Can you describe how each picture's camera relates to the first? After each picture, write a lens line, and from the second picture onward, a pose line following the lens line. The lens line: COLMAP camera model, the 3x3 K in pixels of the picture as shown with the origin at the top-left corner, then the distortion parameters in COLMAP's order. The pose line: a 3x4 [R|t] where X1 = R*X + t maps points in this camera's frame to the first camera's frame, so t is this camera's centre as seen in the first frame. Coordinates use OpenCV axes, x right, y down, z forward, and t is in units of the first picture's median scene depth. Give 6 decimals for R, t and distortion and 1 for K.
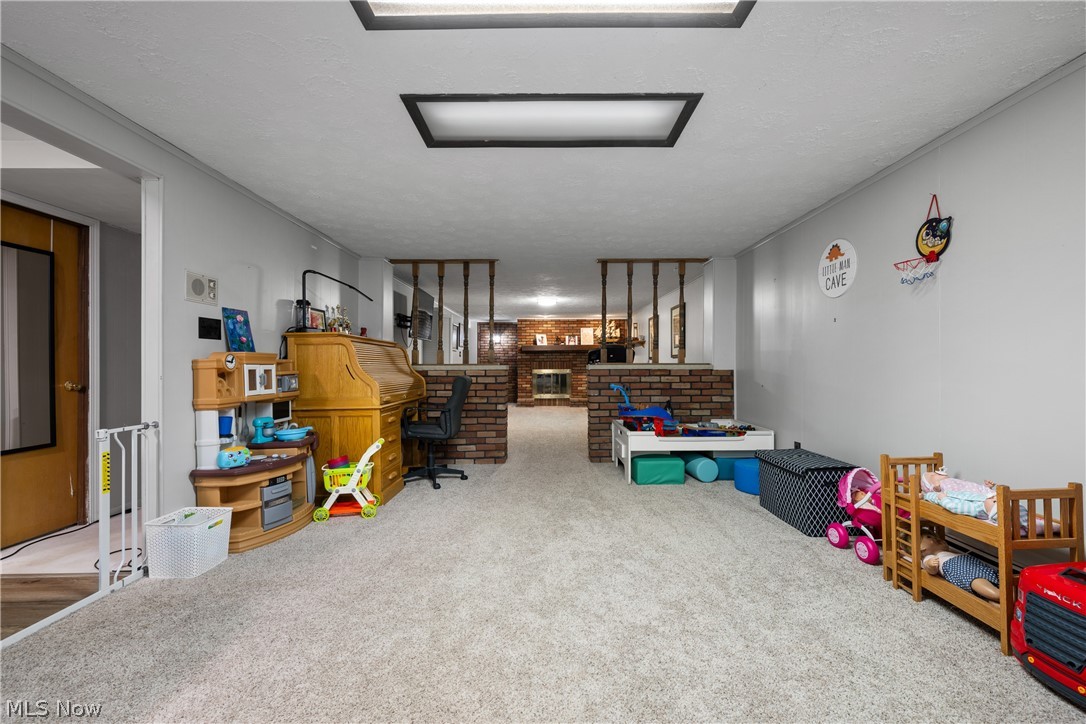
lens RADIAL K [[445.2, 0, 546.2], [0, 445.2, 363.4], [0, 0, 1]] dist [-0.001195, -0.000293]
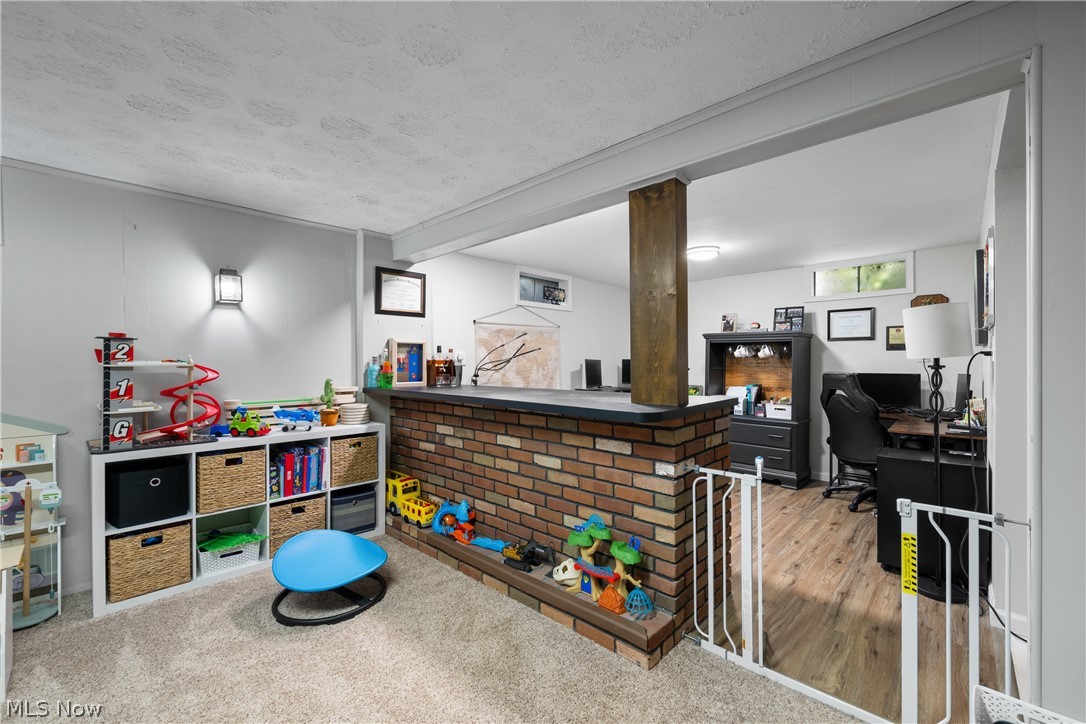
lens RADIAL K [[445.2, 0, 541.5], [0, 445.2, 362.8], [0, 0, 1]] dist [-0.001195, -0.000293]
pose [[-0.686222, 0.009523, -0.727330, -0.033482], [0.010408, 0.999940, 0.003272, -0.023100], [0.727318, -0.005325, -0.686280, 0.336278]]
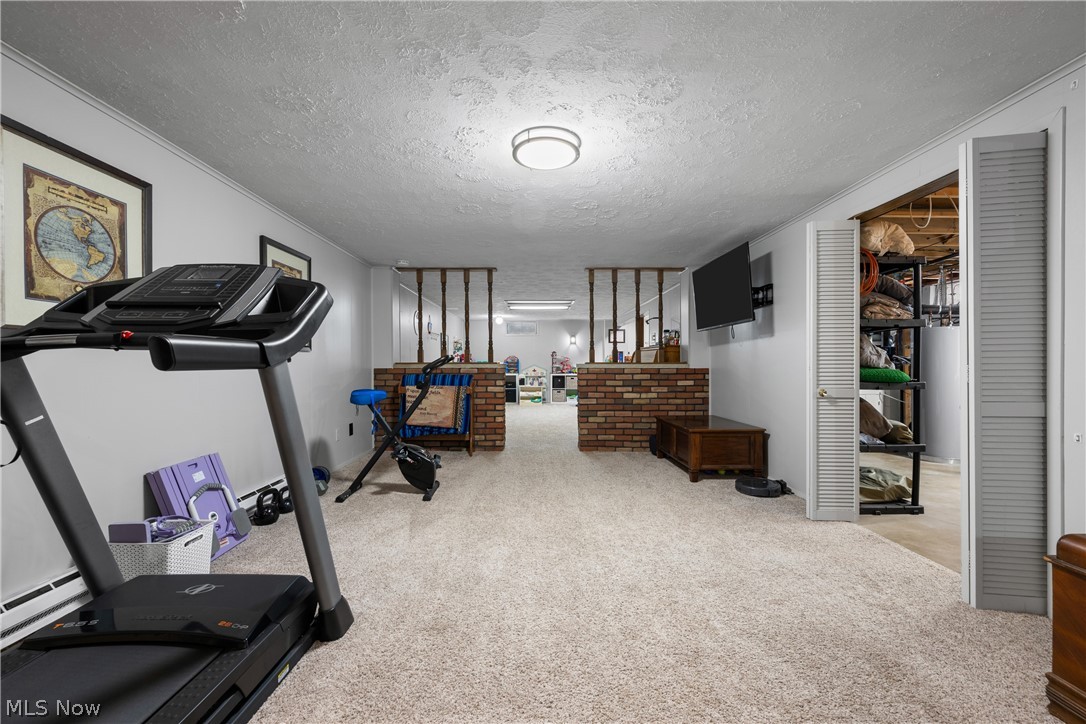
lens RADIAL K [[432.7, 0, 540.0], [0, 432.7, 362.3], [0, 0, 1]] dist [-0.006572, 0.002466]
pose [[-0.999937, 0.007090, -0.008713, 0.016044], [0.007130, 0.999964, -0.004549, 0.004622], [0.008681, -0.004610, -0.999952, 1.657960]]
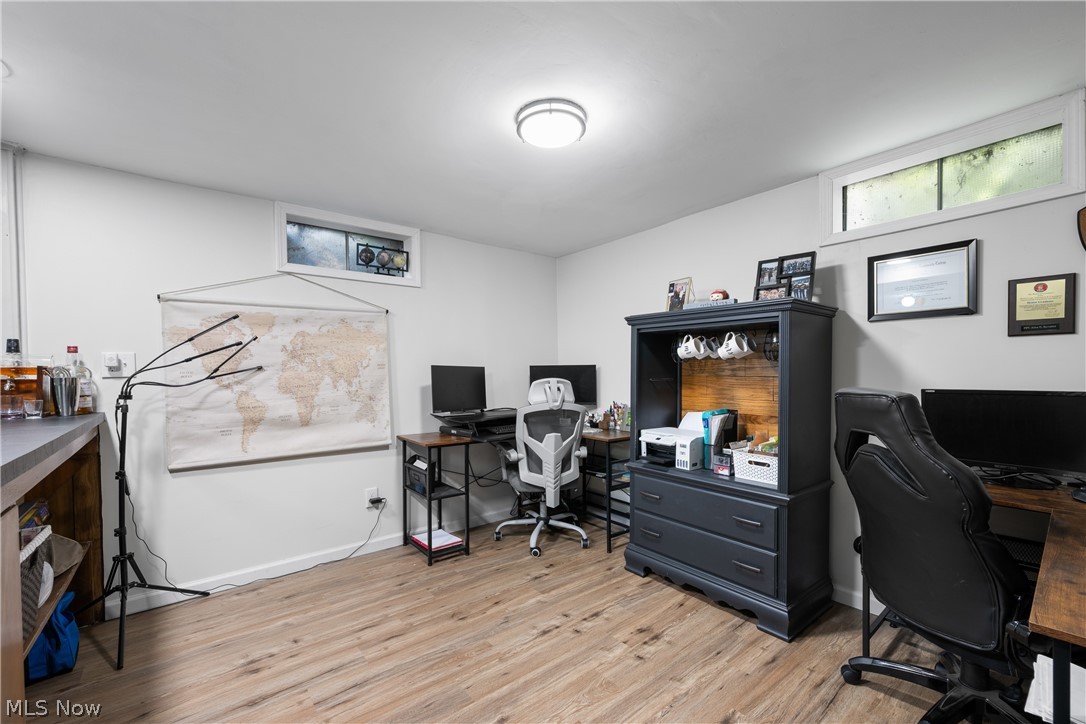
lens RADIAL K [[445.2, 0, 544.9], [0, 445.2, 376.2], [0, 0, 1]] dist [-0.001195, -0.000293]
pose [[-0.778943, 0.019492, -0.626791, -0.472125], [0.018249, 0.999798, 0.008413, -0.016125], [0.626829, -0.004885, -0.779142, 0.289451]]
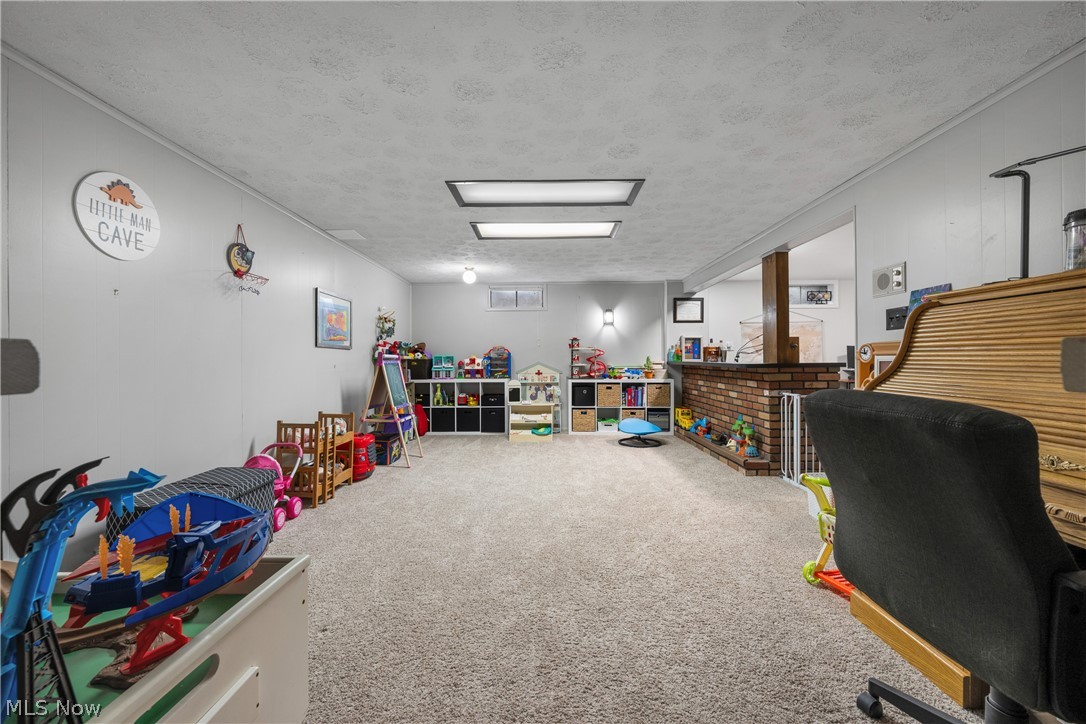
lens RADIAL K [[432.7, 0, 539.0], [0, 432.7, 359.0], [0, 0, 1]] dist [-0.006572, 0.002466]
pose [[-0.999830, 0.007830, 0.016716, 0.006216], [0.007719, 0.999948, -0.006690, 0.004968], [-0.016768, -0.006559, -0.999838, 0.831455]]
